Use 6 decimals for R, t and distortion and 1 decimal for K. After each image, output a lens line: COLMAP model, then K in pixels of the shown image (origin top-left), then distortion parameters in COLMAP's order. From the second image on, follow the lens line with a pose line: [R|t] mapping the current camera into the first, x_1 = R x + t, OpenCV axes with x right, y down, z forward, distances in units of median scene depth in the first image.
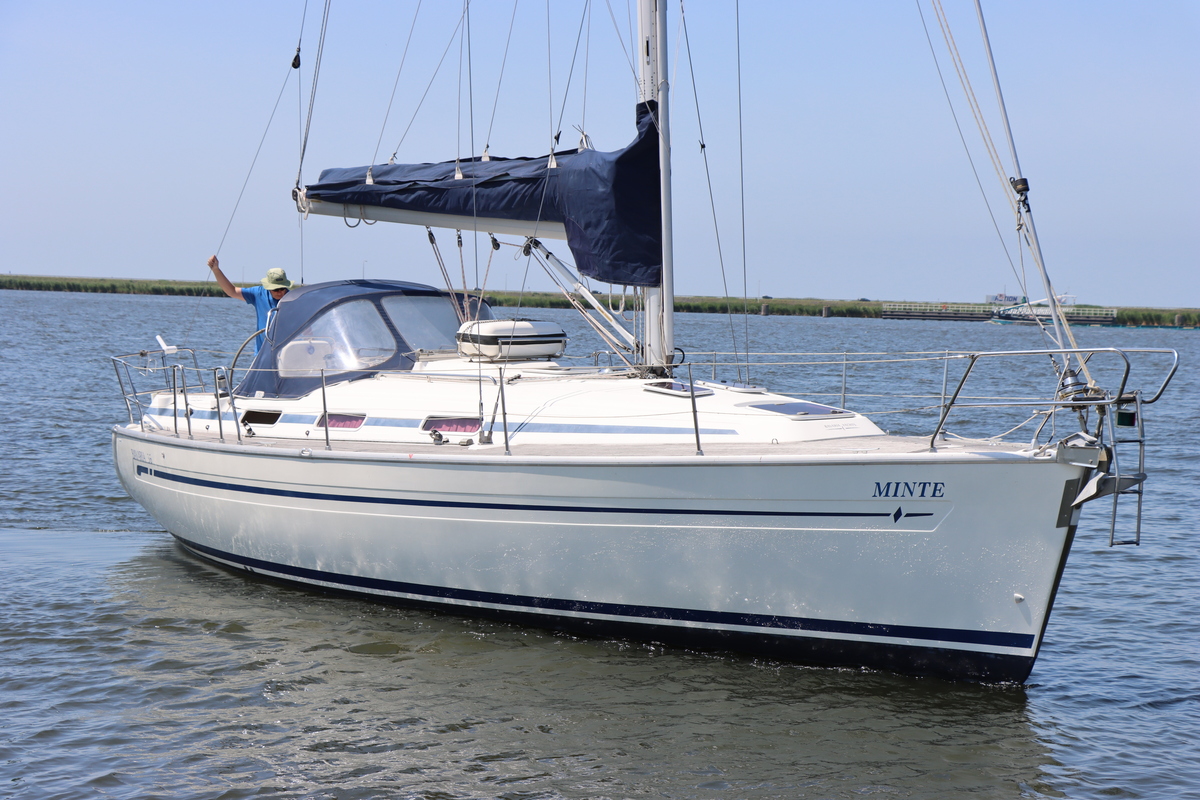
lens RADIAL K [[2740.0, 0, 600.0], [0, 2740.0, 400.0], [0, 0, 1]] dist [-0.056438, -0.120209]
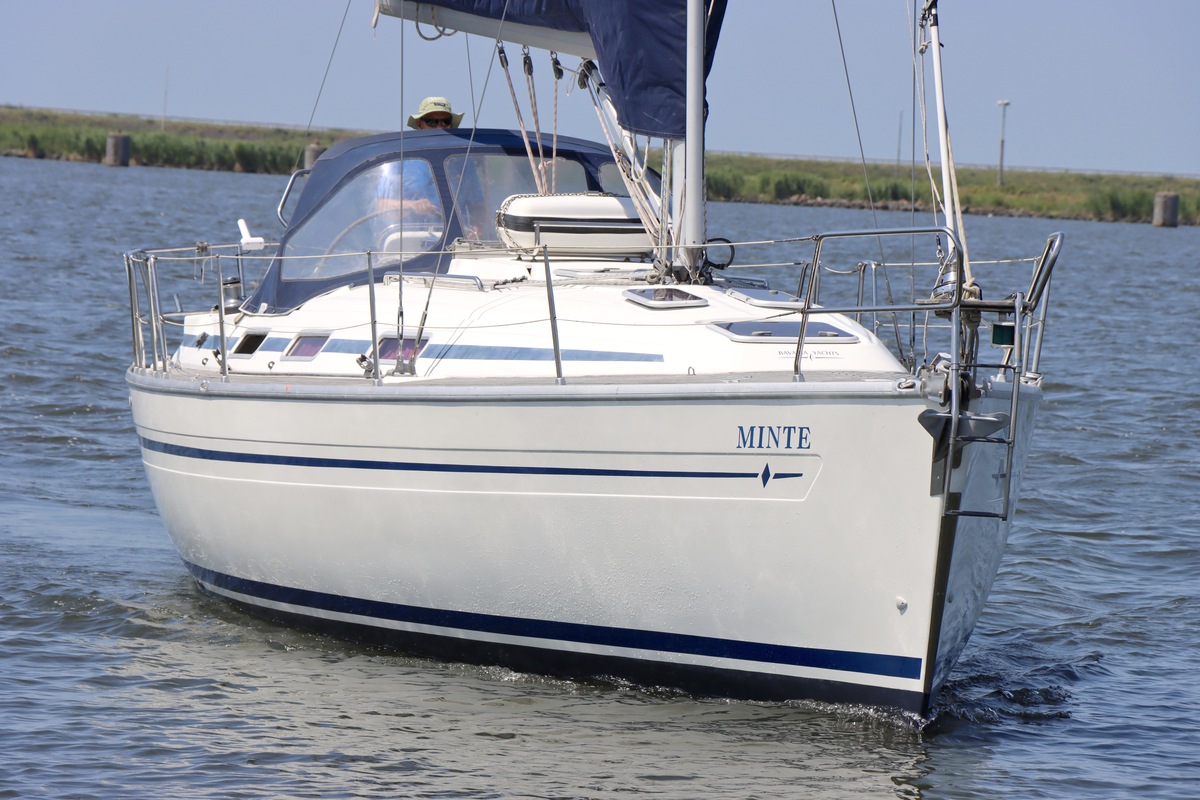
lens RADIAL K [[7446.2, 0, 600.0], [0, 7446.2, 400.0], [0, 0, 1]] dist [2.416498, -3.913469]
pose [[0.935222, 0.030702, -0.352729, 0.616632], [-0.036636, 0.999277, -0.010158, 0.037468], [0.352162, 0.022423, 0.935670, -0.627112]]
